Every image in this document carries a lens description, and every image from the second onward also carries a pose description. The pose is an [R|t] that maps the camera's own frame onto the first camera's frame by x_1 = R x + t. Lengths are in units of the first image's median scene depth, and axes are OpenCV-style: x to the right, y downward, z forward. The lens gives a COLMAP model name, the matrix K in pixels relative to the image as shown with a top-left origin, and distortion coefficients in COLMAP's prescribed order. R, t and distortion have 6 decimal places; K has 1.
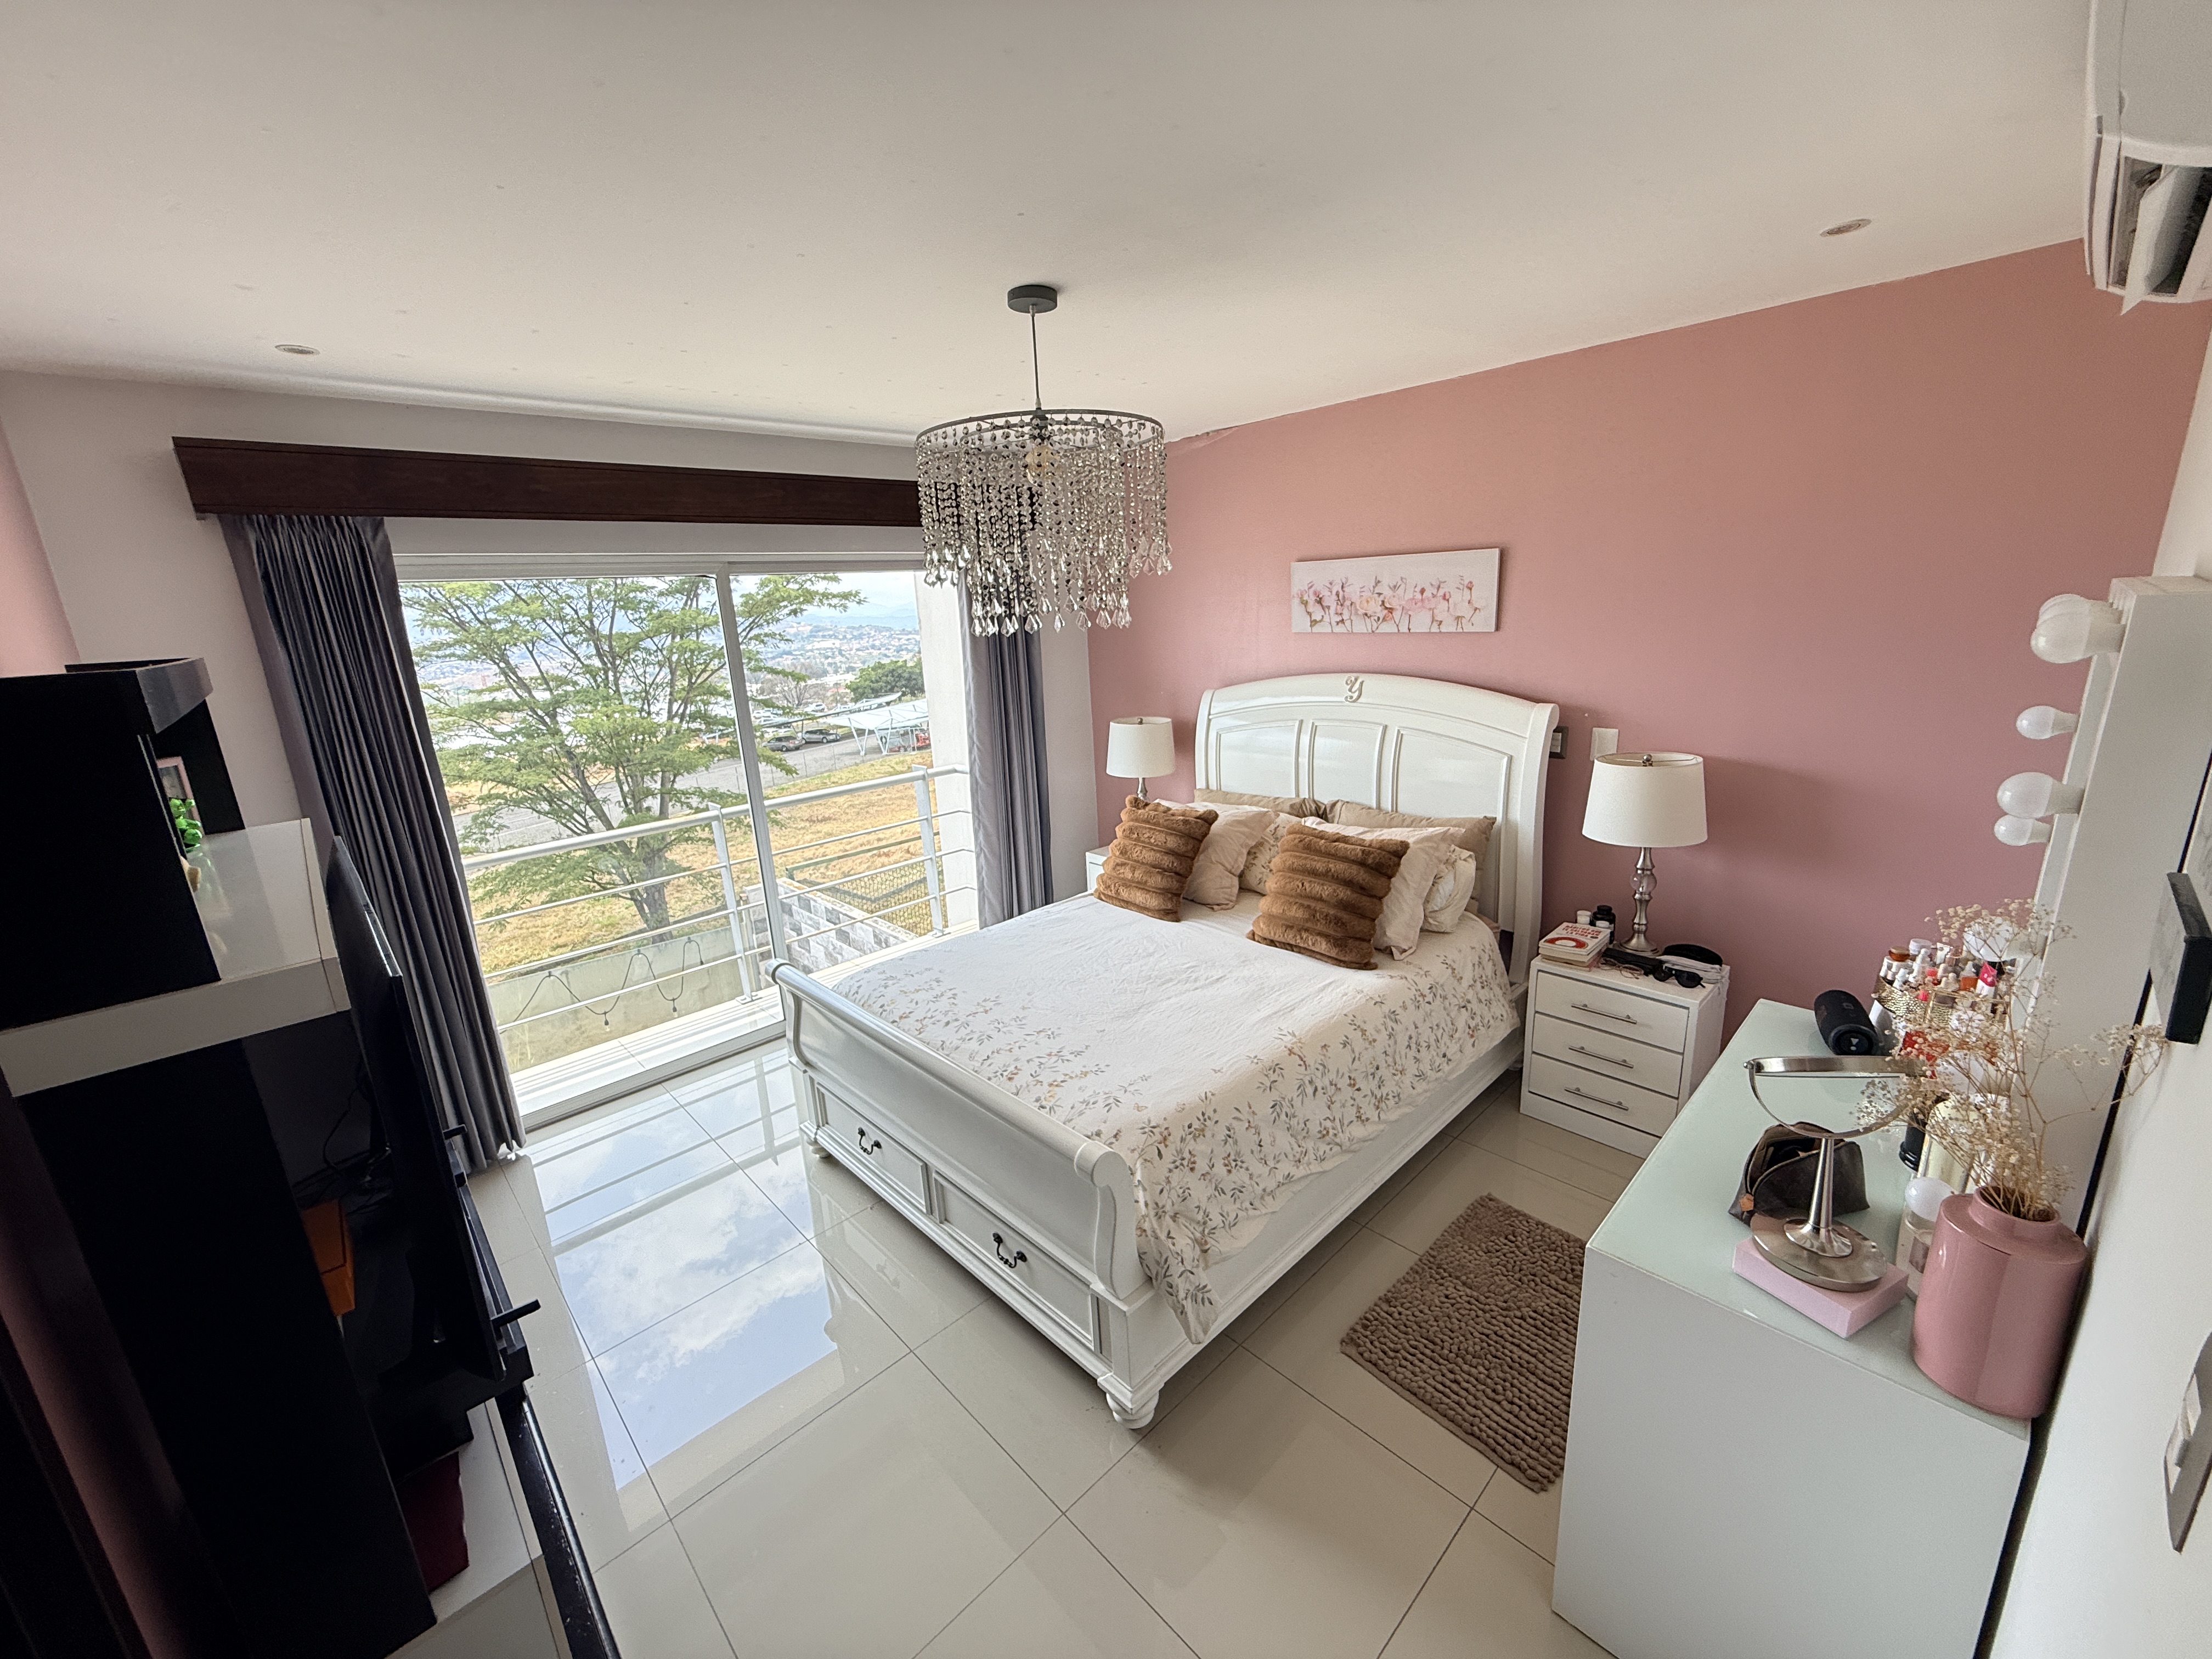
lens RADIAL K [[888.1, 0, 1106.0], [0, 888.1, 829.5], [0, 0, 1]] dist [-0.013533, -0.000184]
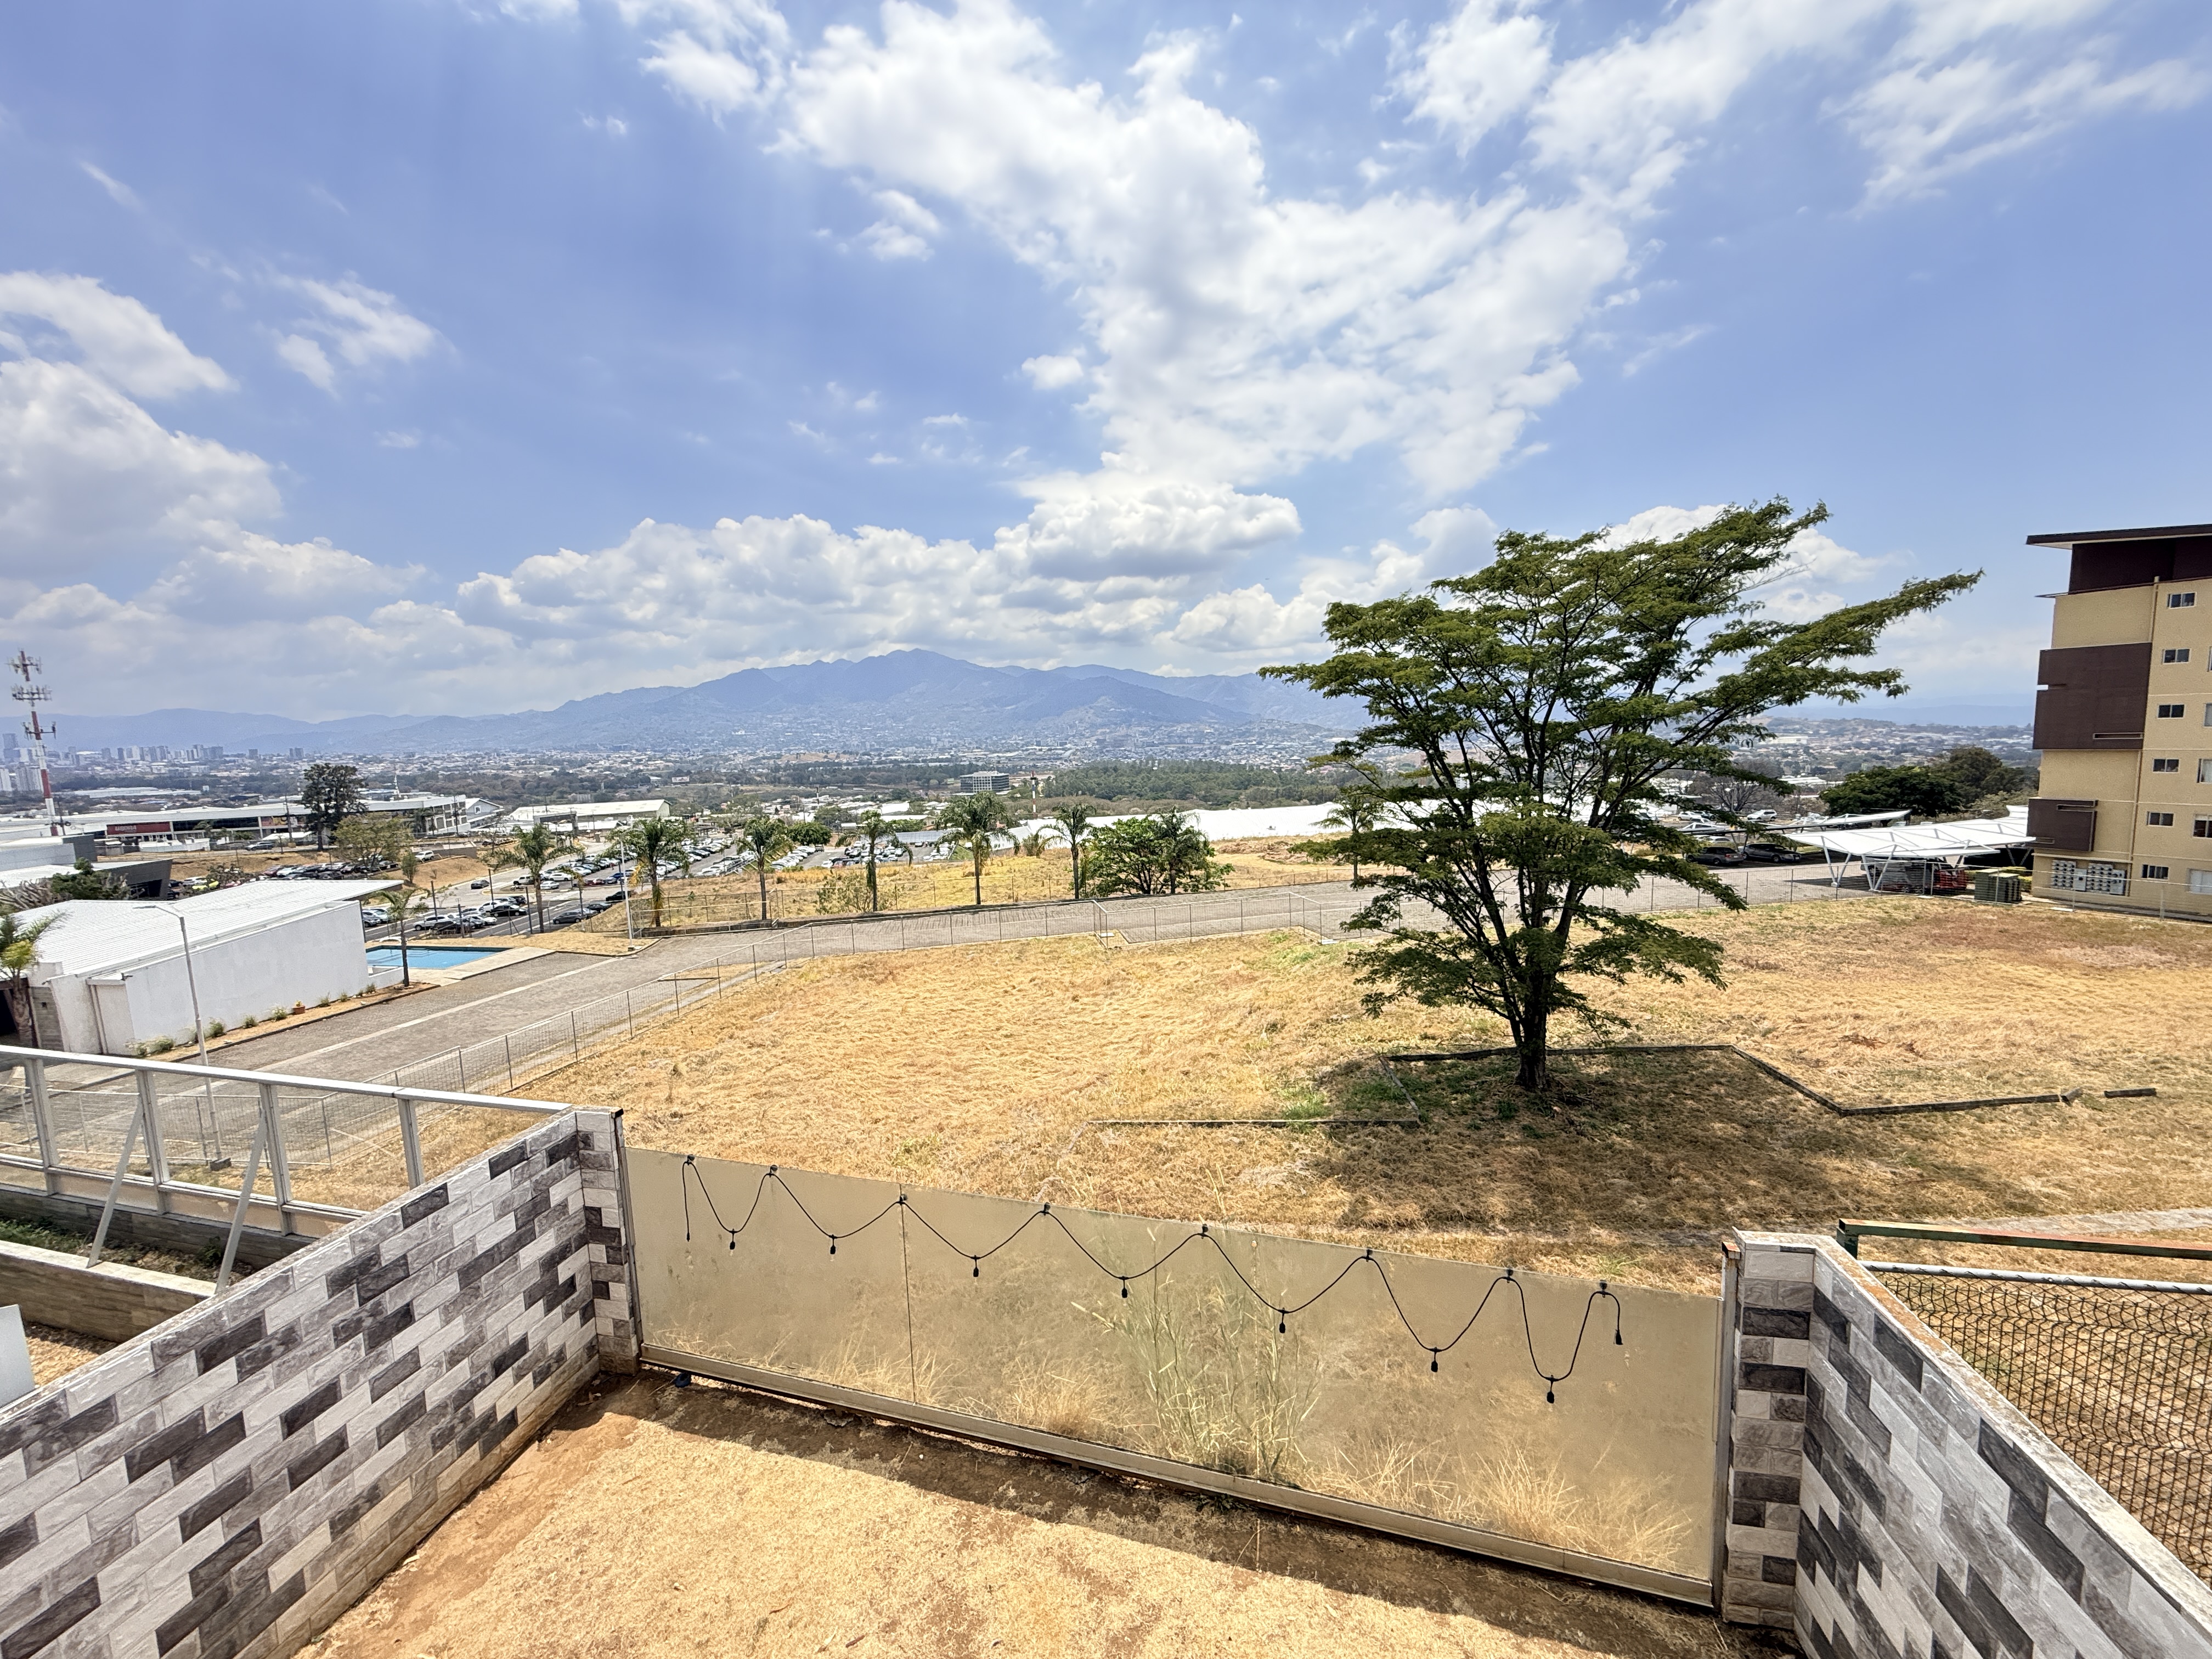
lens RADIAL K [[877.3, 0, 1102.0], [0, 877.3, 830.1], [0, 0, 1]] dist [-0.001067, -0.000521]
pose [[0.574641, 0.119493, -0.809635, -0.044881], [-0.196326, 0.980524, 0.005371, -0.016807], [0.794508, 0.155866, 0.586909, 0.072246]]
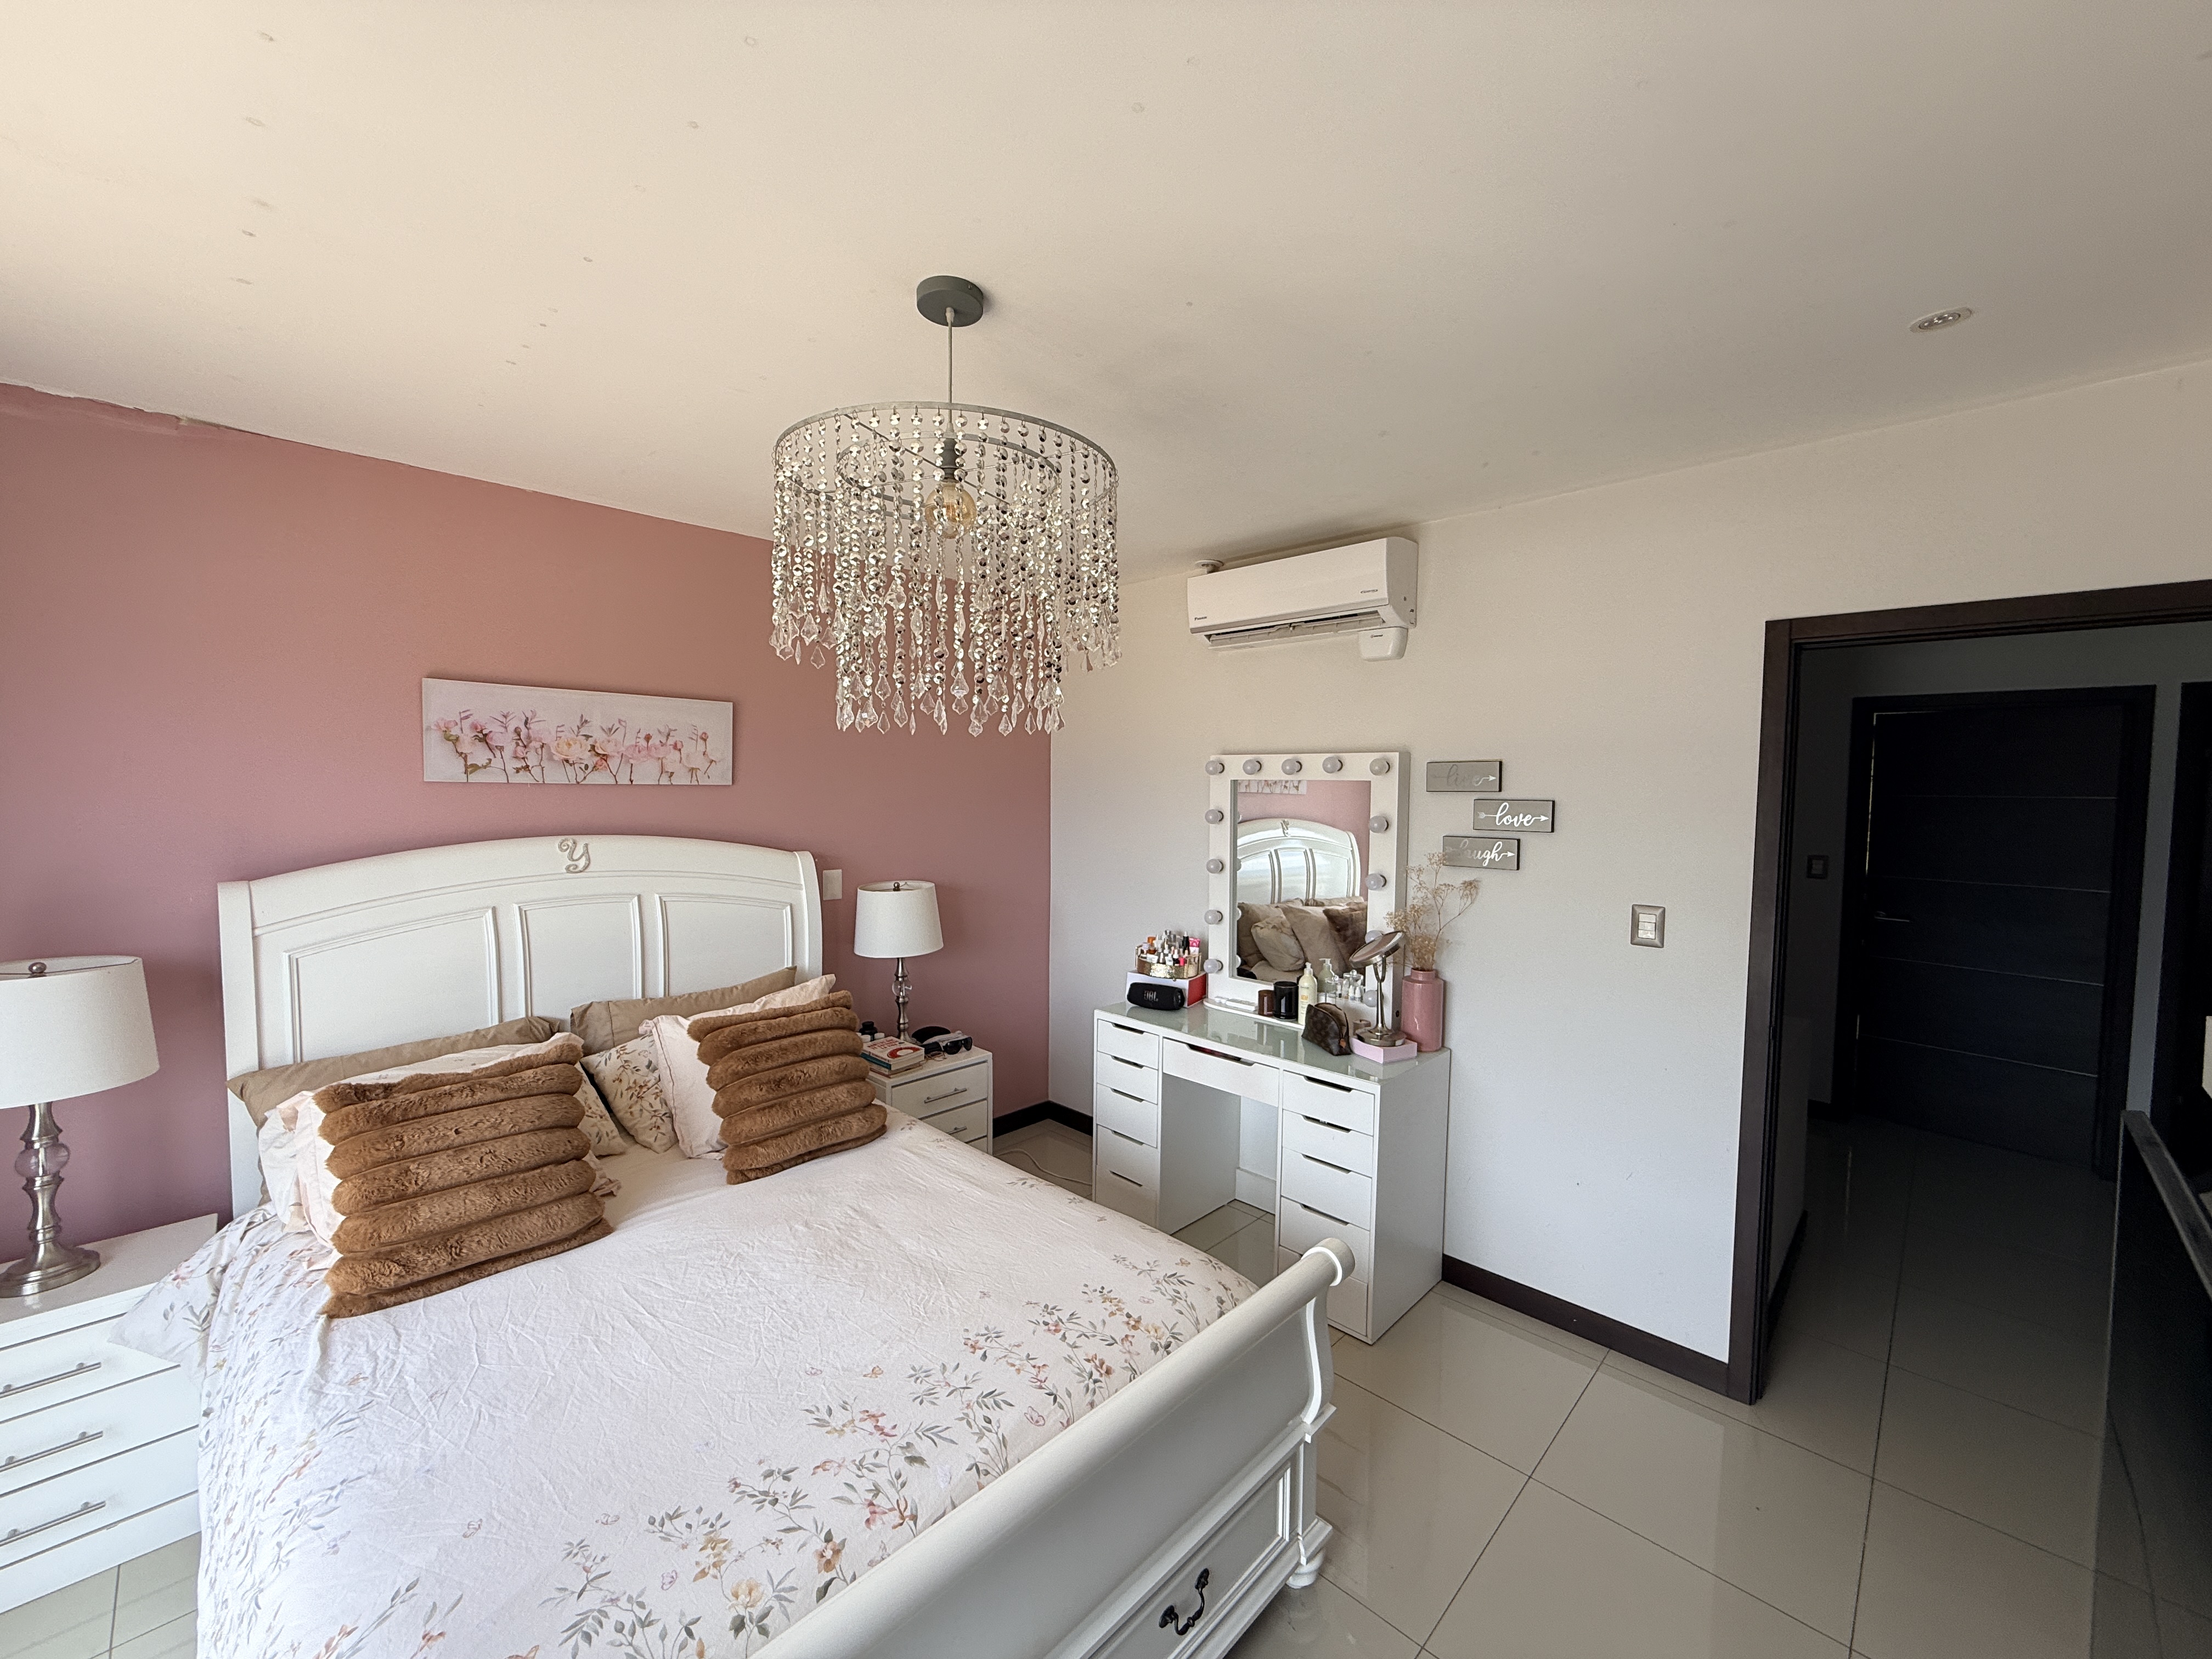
lens RADIAL K [[877.3, 0, 1102.0], [0, 877.3, 830.1], [0, 0, 1]] dist [-0.001067, -0.000521]
pose [[-0.038895, -0.004681, 0.999232, -0.696322], [0.242413, 0.970073, 0.013980, -0.115846], [-0.969393, 0.242770, -0.036596, 0.839450]]
